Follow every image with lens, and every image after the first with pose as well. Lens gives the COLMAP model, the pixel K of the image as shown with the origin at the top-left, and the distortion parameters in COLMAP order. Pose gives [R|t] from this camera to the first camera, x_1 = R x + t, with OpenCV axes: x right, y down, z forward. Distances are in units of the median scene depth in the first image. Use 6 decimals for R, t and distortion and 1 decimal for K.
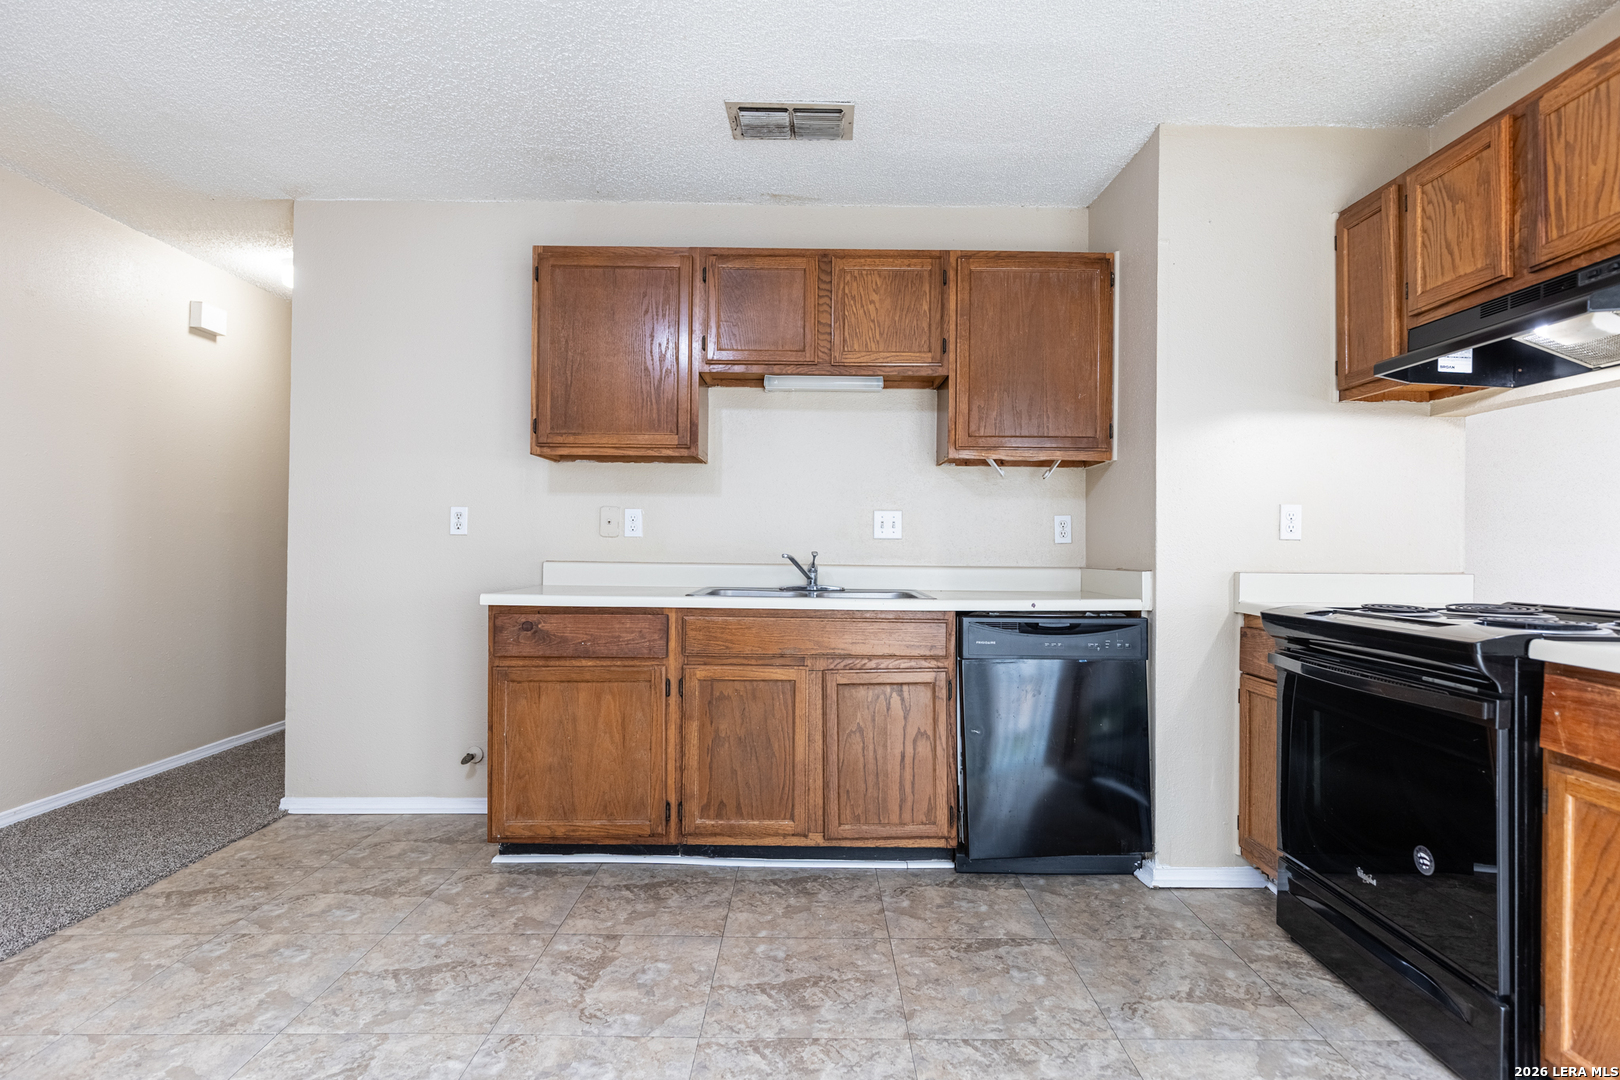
lens RADIAL K [[815.8, 0, 818.6], [0, 815.8, 538.4], [0, 0, 1]] dist [-0.000915, -0.000542]
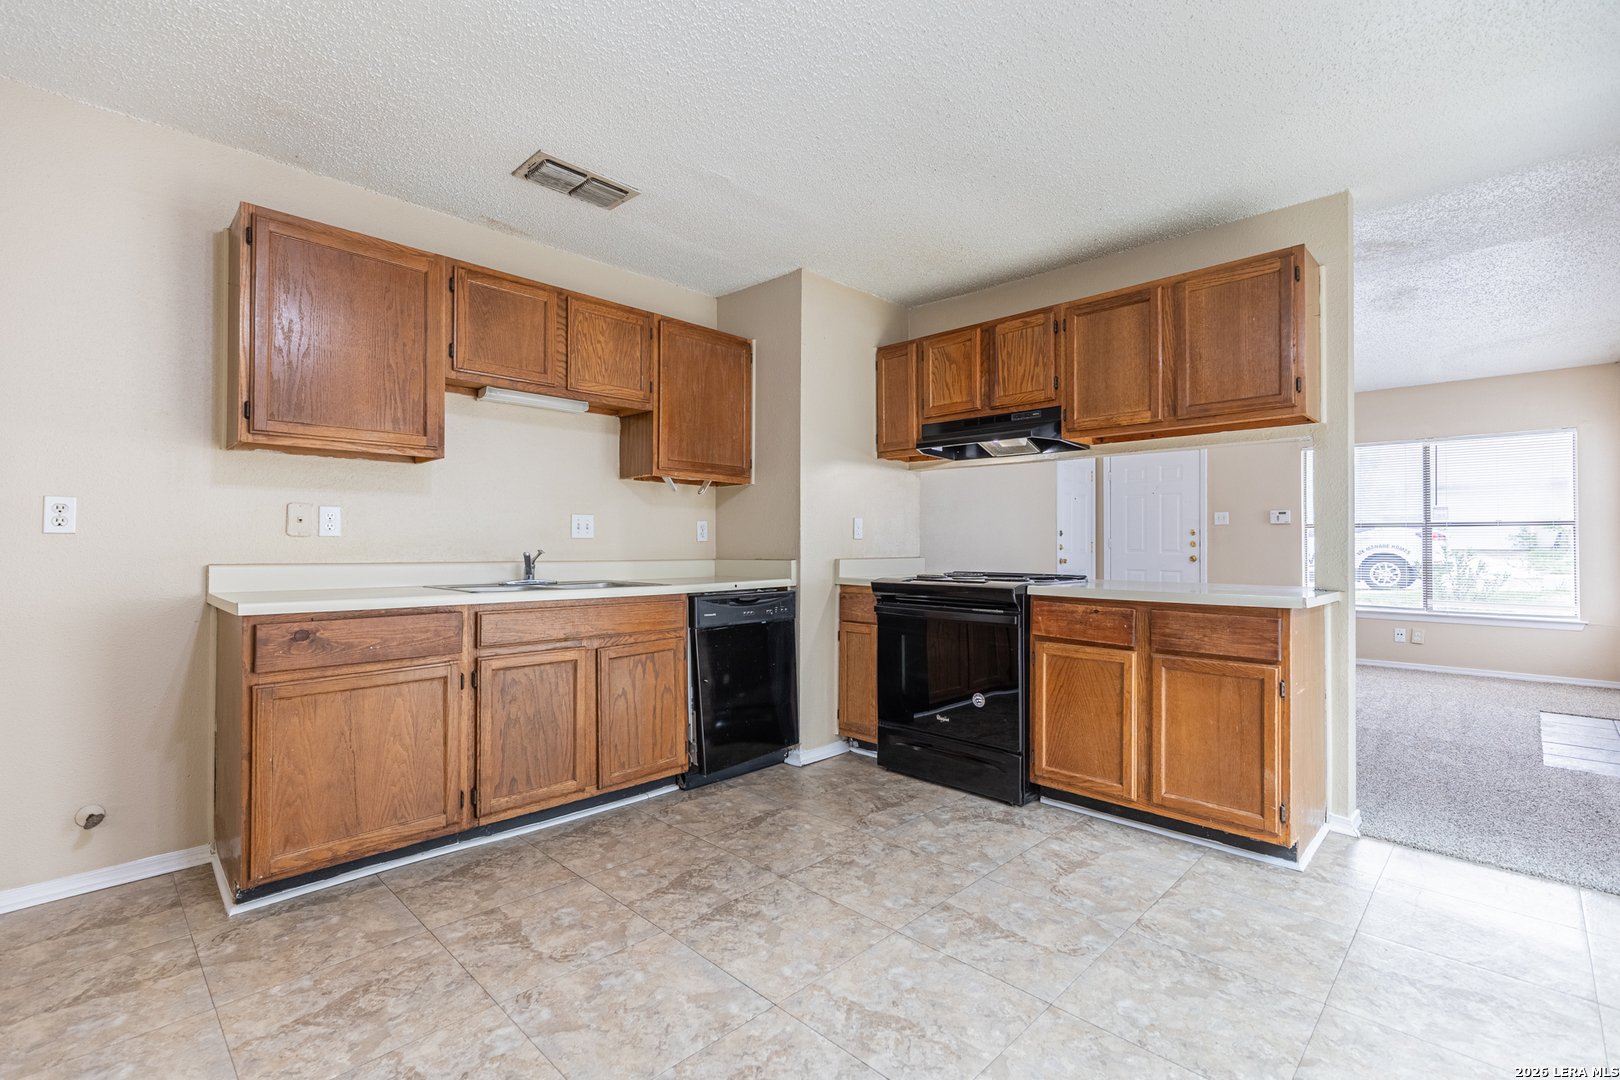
lens RADIAL K [[724.5, 0, 817.0], [0, 724.5, 535.7], [0, 0, 1]] dist [0.005513, 0.000008]
pose [[0.701999, 0.001908, 0.712175, -0.528229], [-0.002561, 0.999997, -0.000155, -0.004940], [-0.712173, -0.001716, 0.702002, 0.021870]]
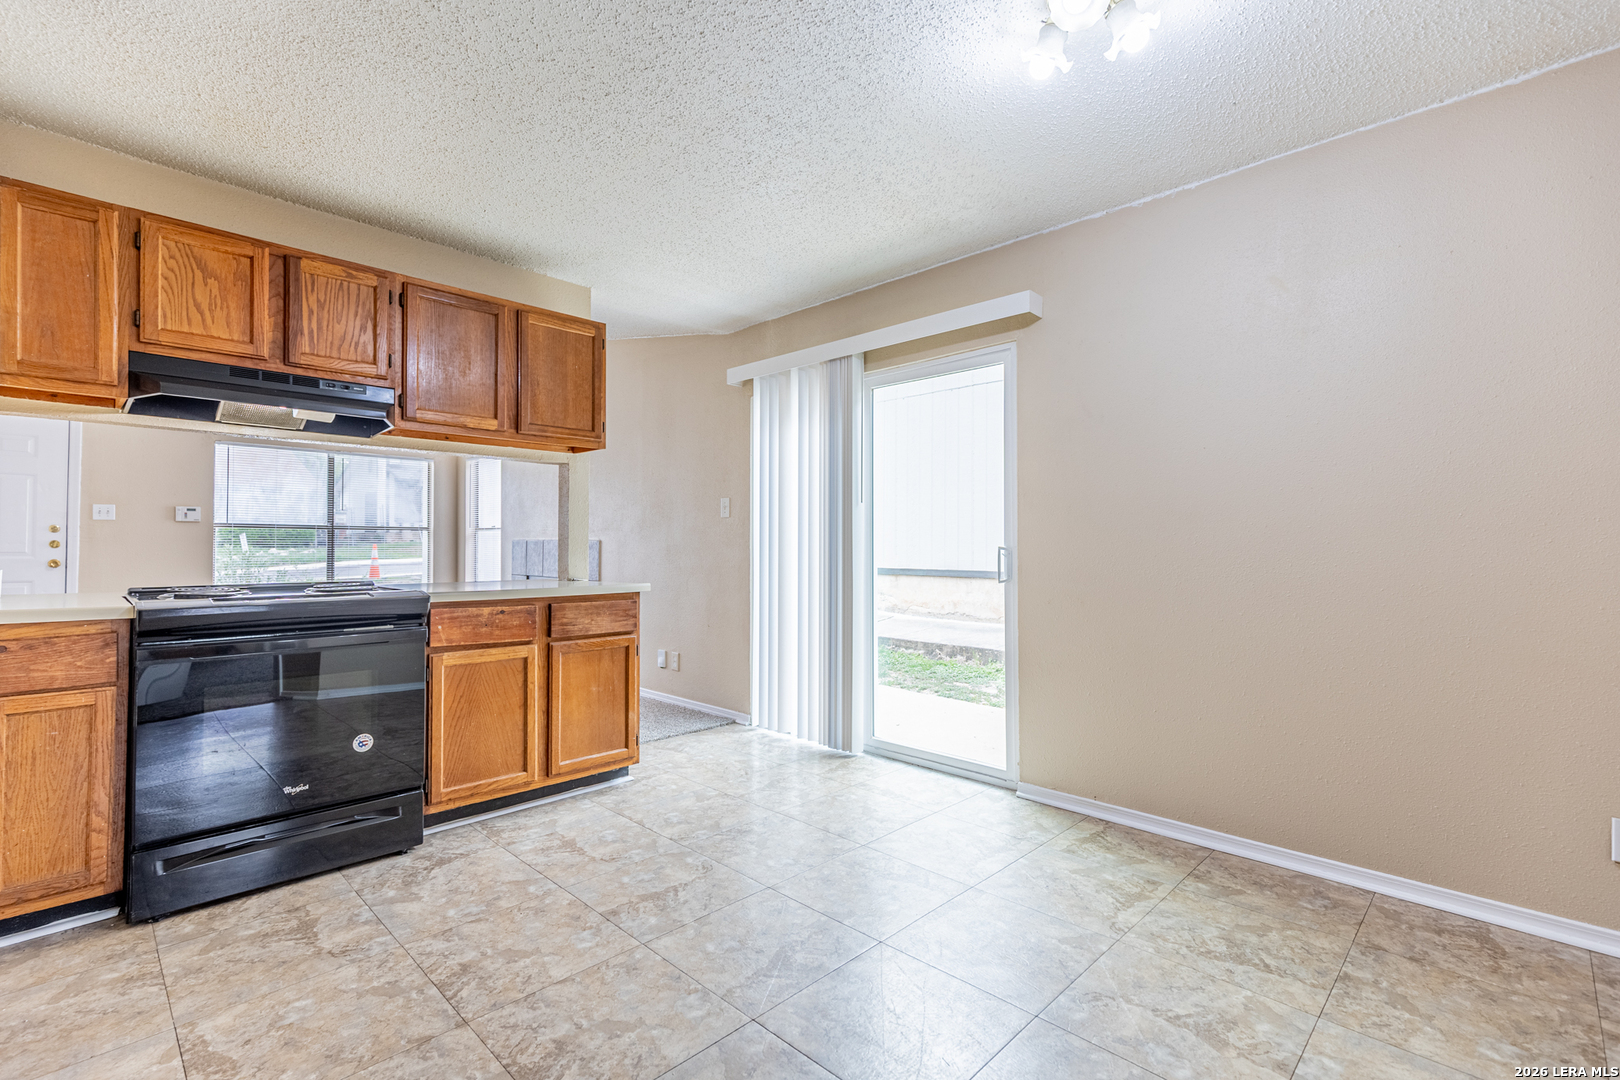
lens RADIAL K [[724.5, 0, 817.0], [0, 724.5, 535.7], [0, 0, 1]] dist [0.005513, 0.000008]
pose [[-0.709696, 0.001291, 0.704507, -0.576201], [-0.013307, 0.999795, -0.015237, 0.001704], [-0.704382, -0.020189, -0.709534, 0.910598]]
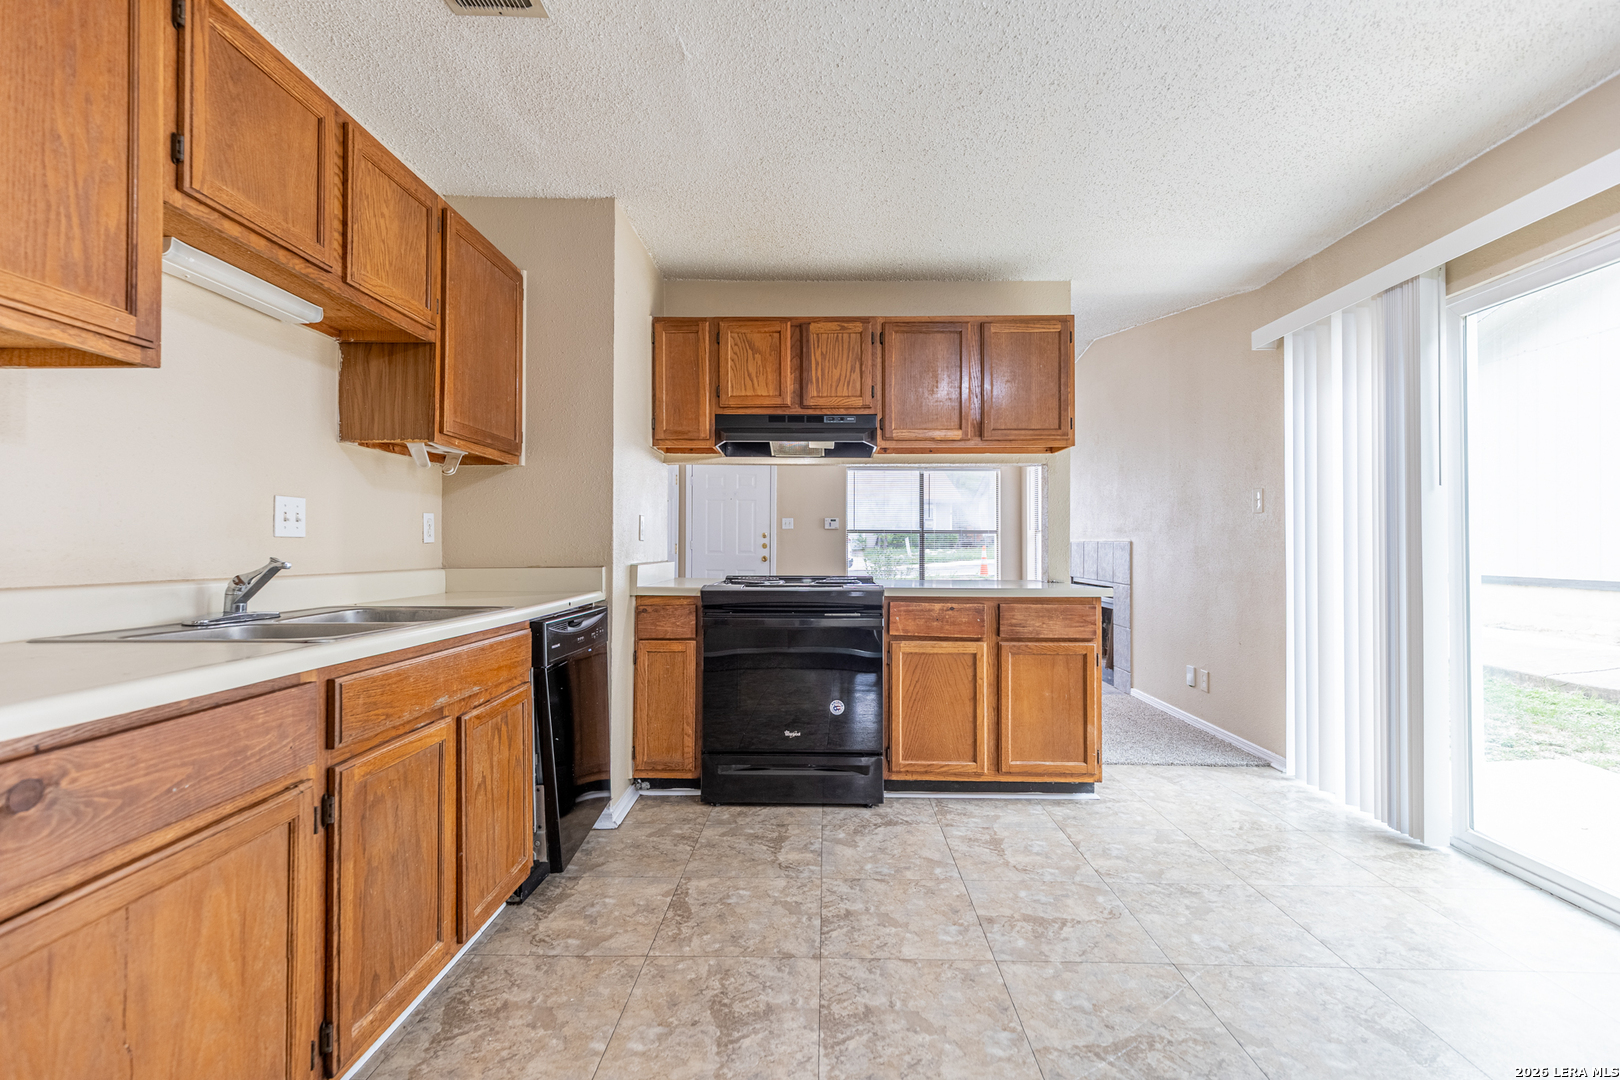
lens RADIAL K [[724.4, 0, 814.2], [0, 724.4, 538.0], [0, 0, 1]] dist [0.007544, -0.001460]
pose [[0.027598, 0.003814, 0.999612, -0.647834], [-0.010714, 0.999936, -0.003520, -0.001587], [-0.999562, -0.010613, 0.027637, 0.662877]]
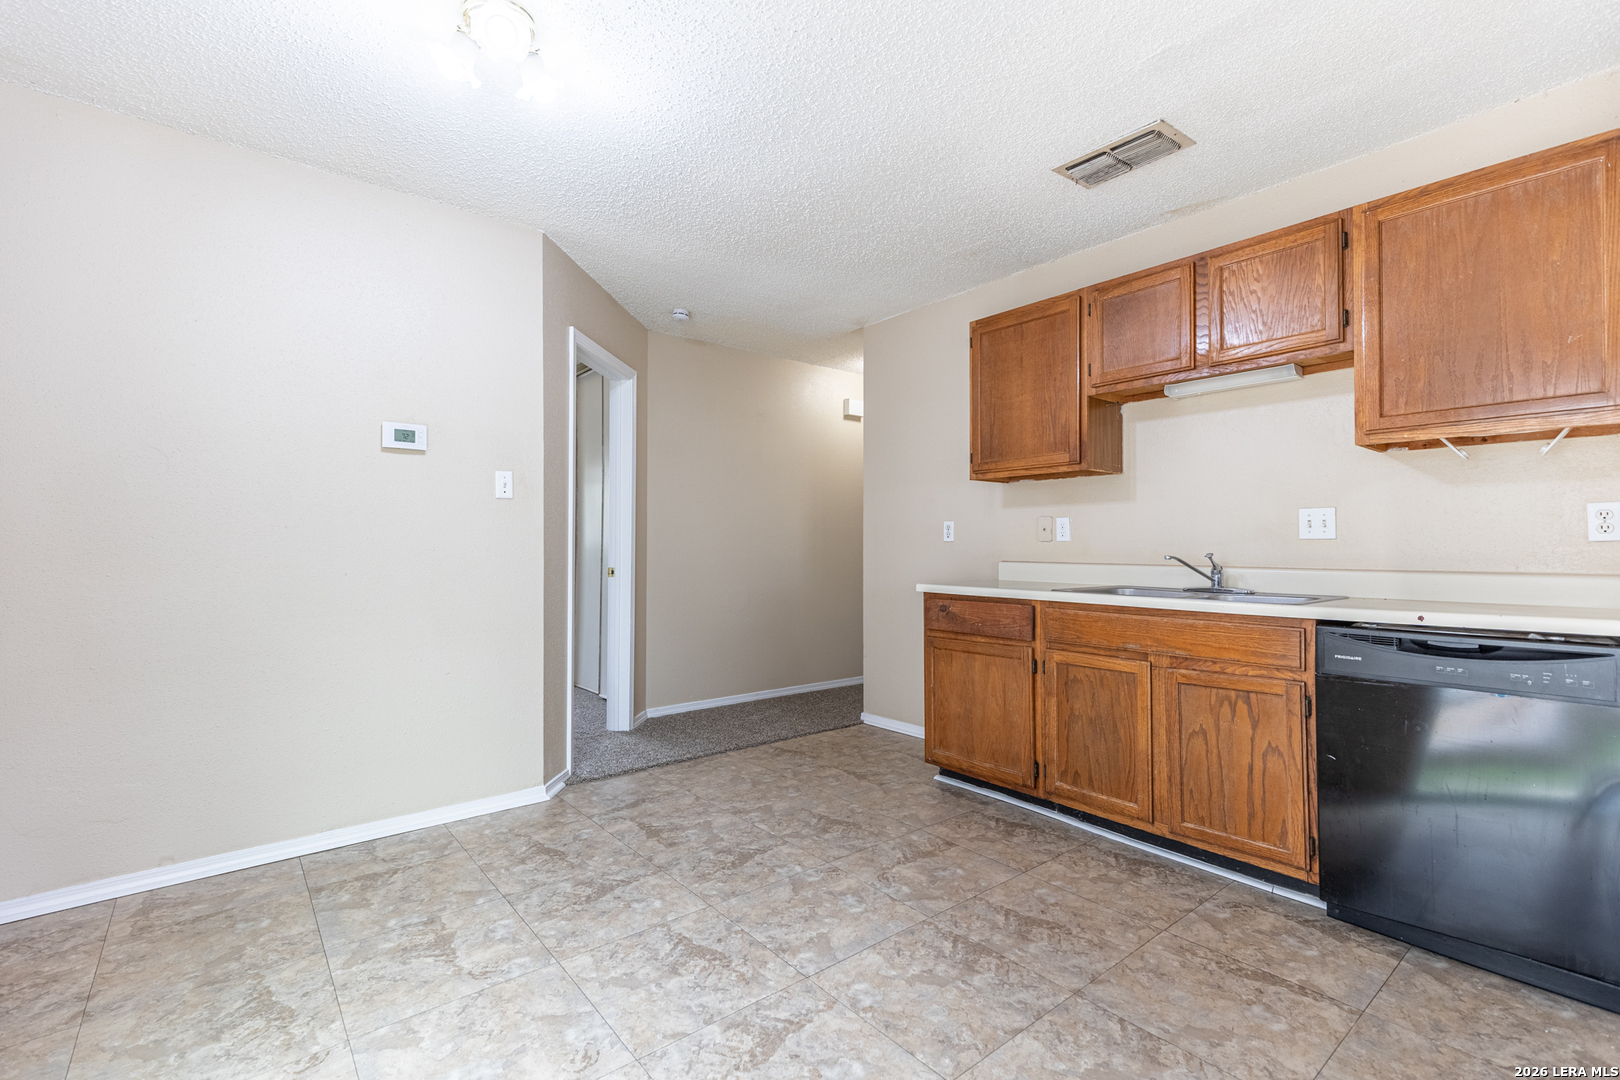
lens RADIAL K [[724.4, 0, 814.2], [0, 724.4, 538.0], [0, 0, 1]] dist [0.007544, -0.001460]
pose [[0.627848, -0.019023, -0.778103, 0.448798], [0.013073, 0.999818, -0.013895, 0.004032], [0.778226, -0.001448, 0.627983, 0.072761]]
